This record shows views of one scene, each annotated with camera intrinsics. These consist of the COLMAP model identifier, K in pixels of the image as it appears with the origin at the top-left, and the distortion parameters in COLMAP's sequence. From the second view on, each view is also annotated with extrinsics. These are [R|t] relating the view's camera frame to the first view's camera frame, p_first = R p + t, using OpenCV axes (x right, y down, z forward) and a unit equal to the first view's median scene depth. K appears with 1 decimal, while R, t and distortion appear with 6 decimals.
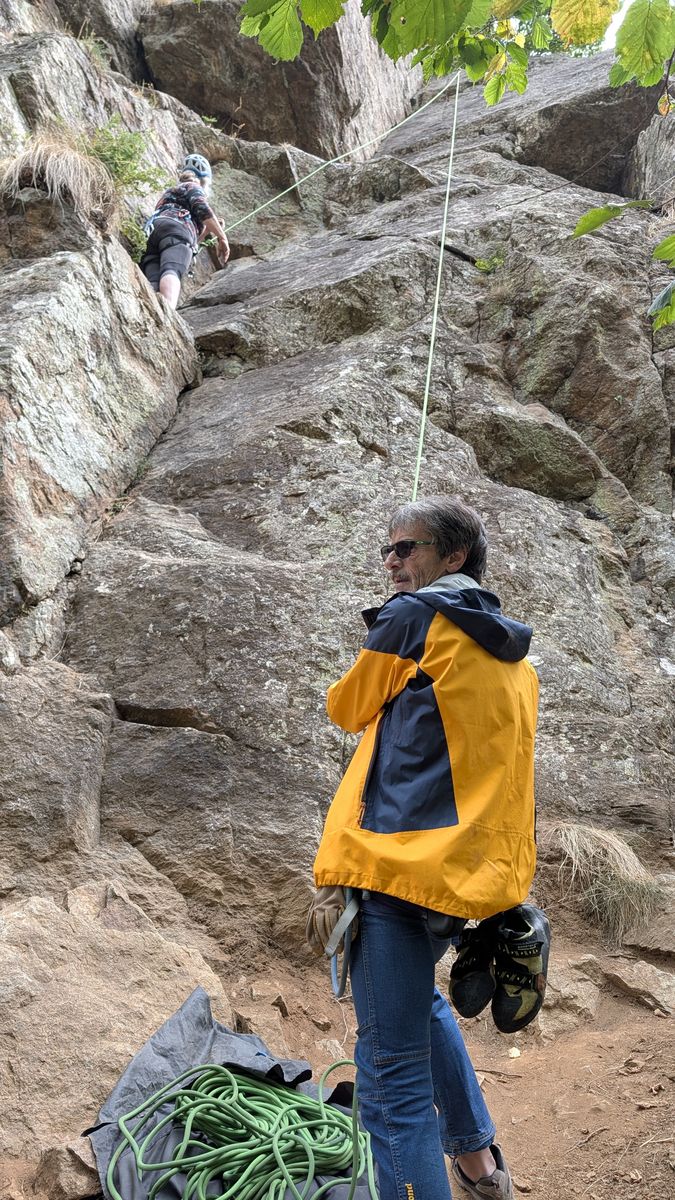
lens RADIAL K [[856.1, 0, 337.5], [0, 856.1, 600.0], [0, 0, 1]] dist [0.004792, -0.003463]
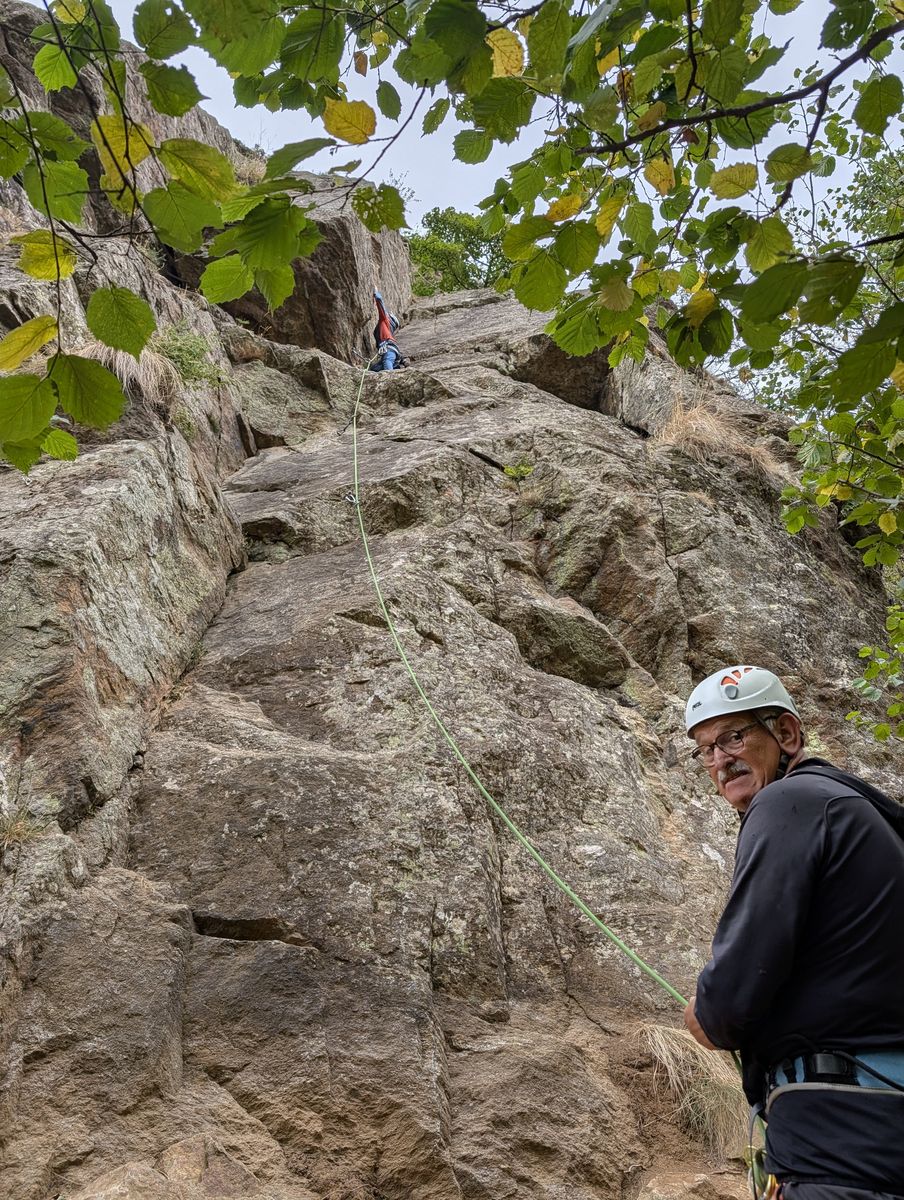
lens RADIAL K [[841.8, 0, 452.0], [0, 841.8, 600.0], [0, 0, 1]] dist [0.024291, -0.024594]
pose [[0.983529, 0.030274, 0.178196, -0.113014], [0.004577, 0.981387, -0.191986, -0.026344], [-0.180692, 0.189640, 0.965084, 0.002646]]
